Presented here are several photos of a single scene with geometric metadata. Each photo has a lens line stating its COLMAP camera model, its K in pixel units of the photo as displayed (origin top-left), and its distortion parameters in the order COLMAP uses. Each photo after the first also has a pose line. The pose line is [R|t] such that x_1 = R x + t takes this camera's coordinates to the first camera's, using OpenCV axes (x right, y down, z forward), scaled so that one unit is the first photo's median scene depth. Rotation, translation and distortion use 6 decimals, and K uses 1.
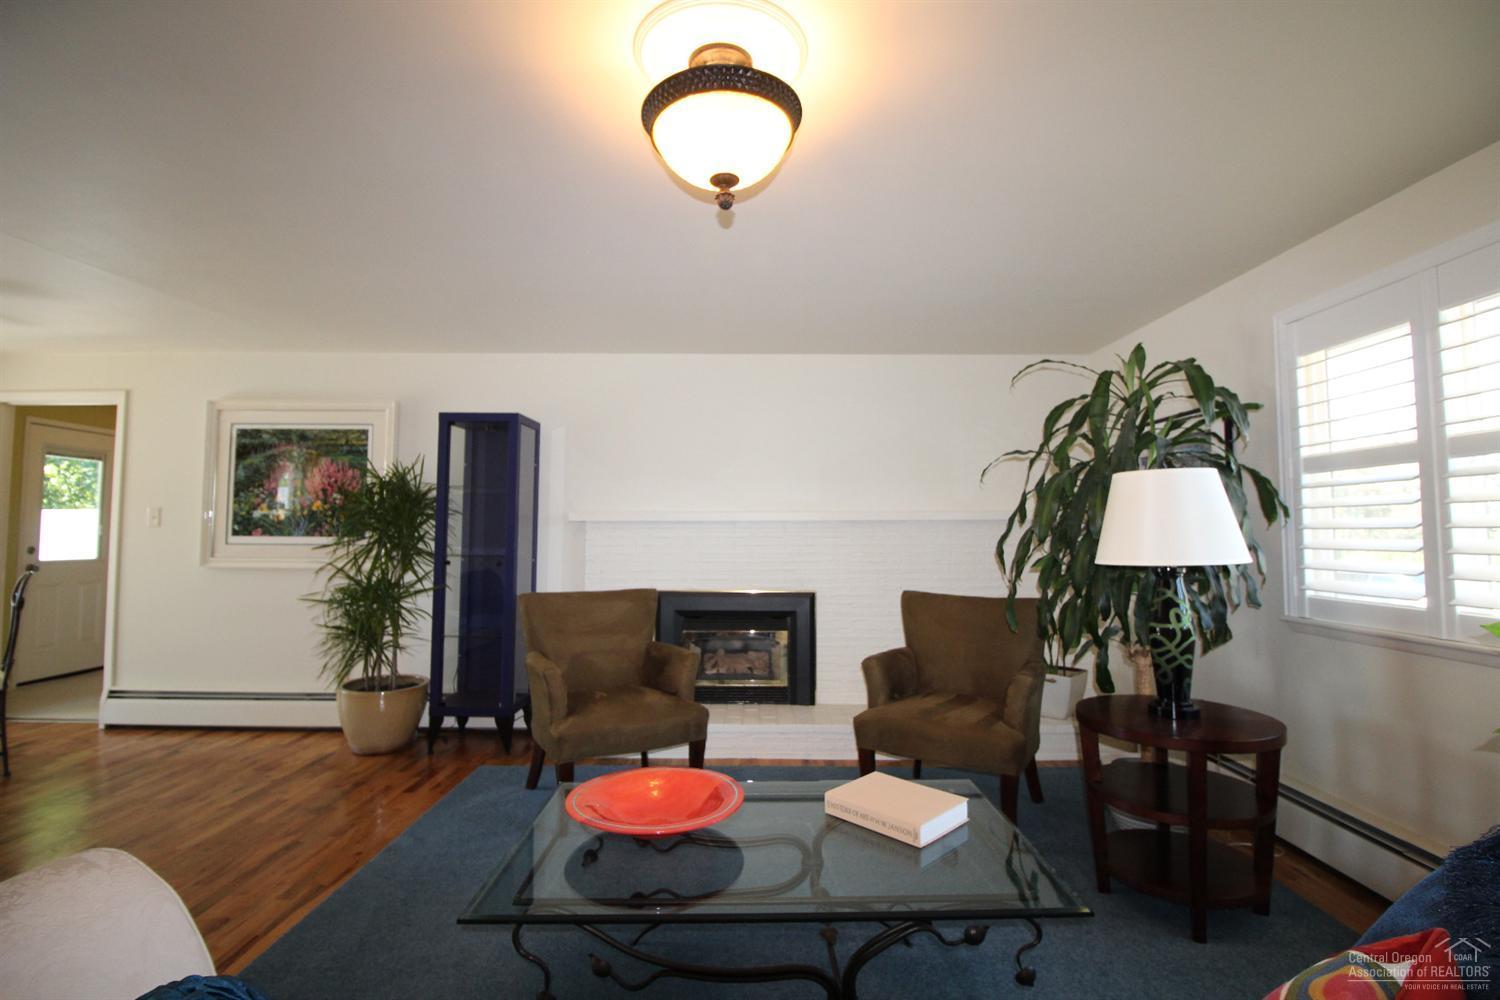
lens RADIAL K [[697.0, 0, 753.3], [0, 697.0, 491.7], [0, 0, 1]] dist [0.000170, -0.013743]
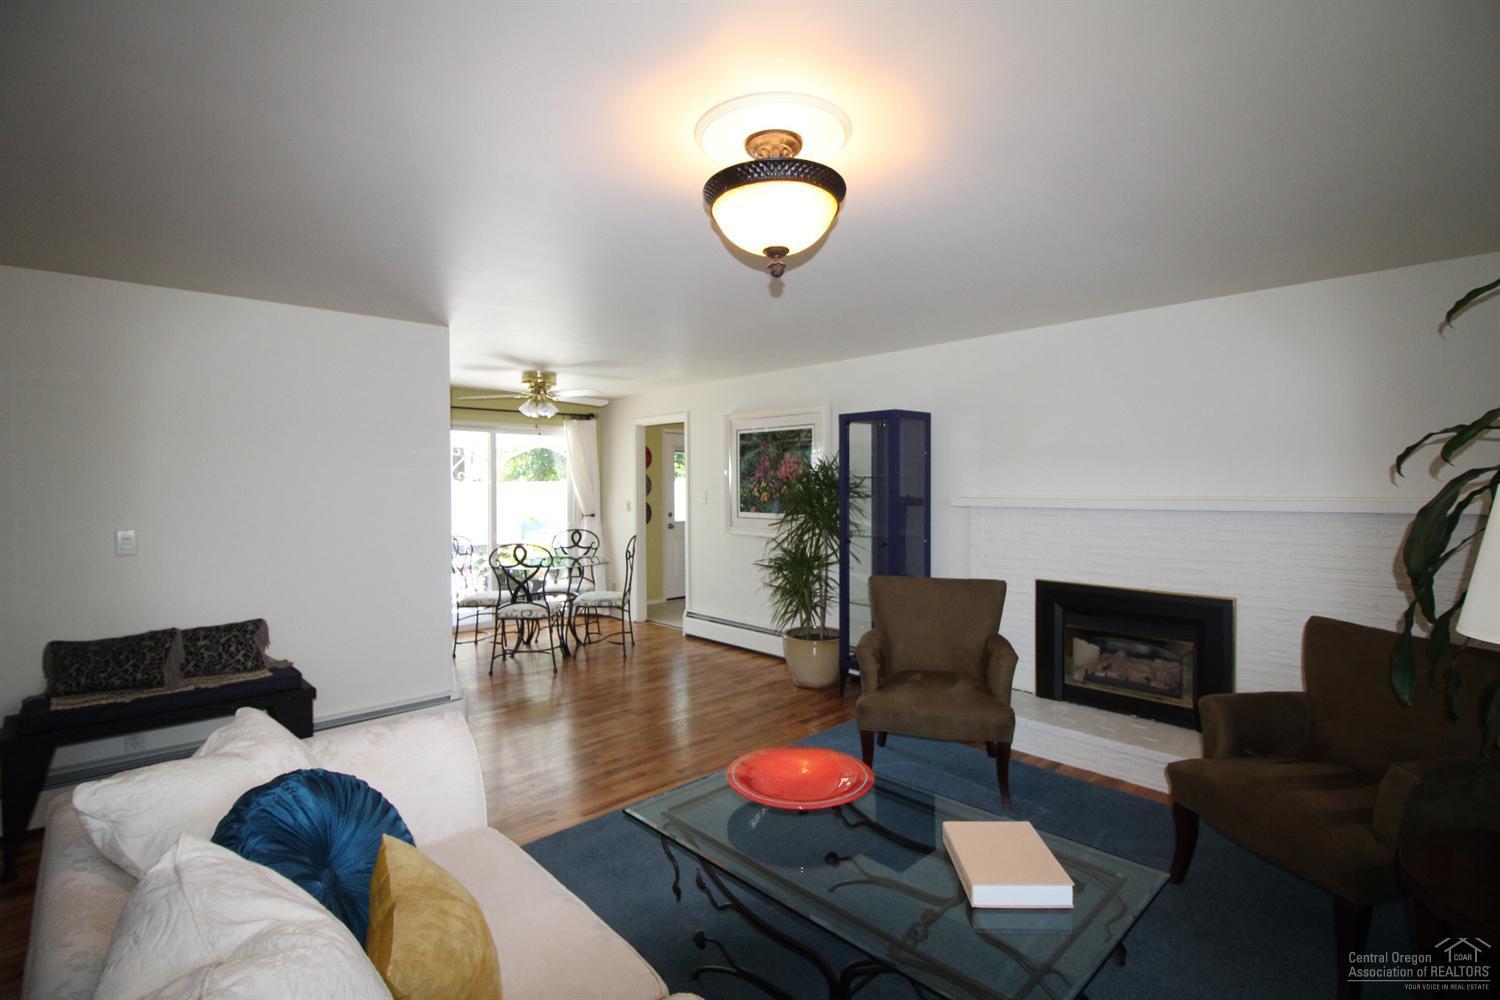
lens RADIAL K [[697.0, 0, 753.3], [0, 697.0, 491.7], [0, 0, 1]] dist [0.000170, -0.013743]
pose [[0.687551, 0.002300, -0.726132, 0.309496], [0.049807, 0.997490, 0.050321, -0.049755], [0.724426, -0.070765, 0.685711, 0.074545]]
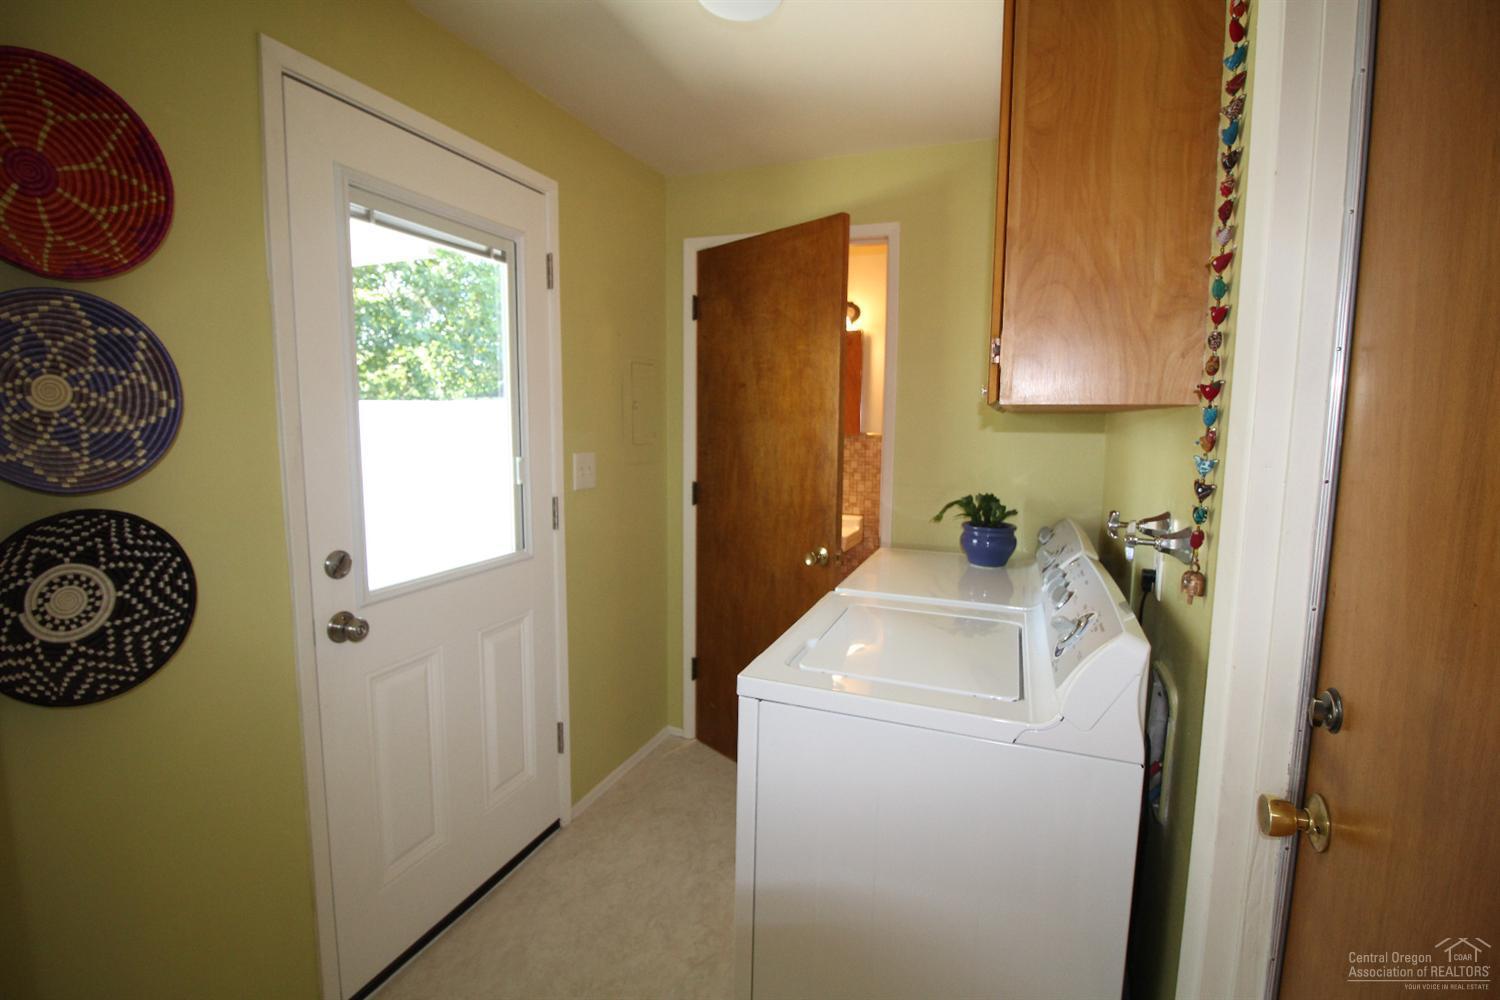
lens RADIAL K [[697.0, 0, 753.3], [0, 697.0, 491.7], [0, 0, 1]] dist [0.000170, -0.013743]
pose [[0.932977, 0.042878, -0.357373, -1.115183], [0.016225, 0.986860, 0.160764, 0.027566], [0.359570, -0.155787, 0.920022, 1.120298]]
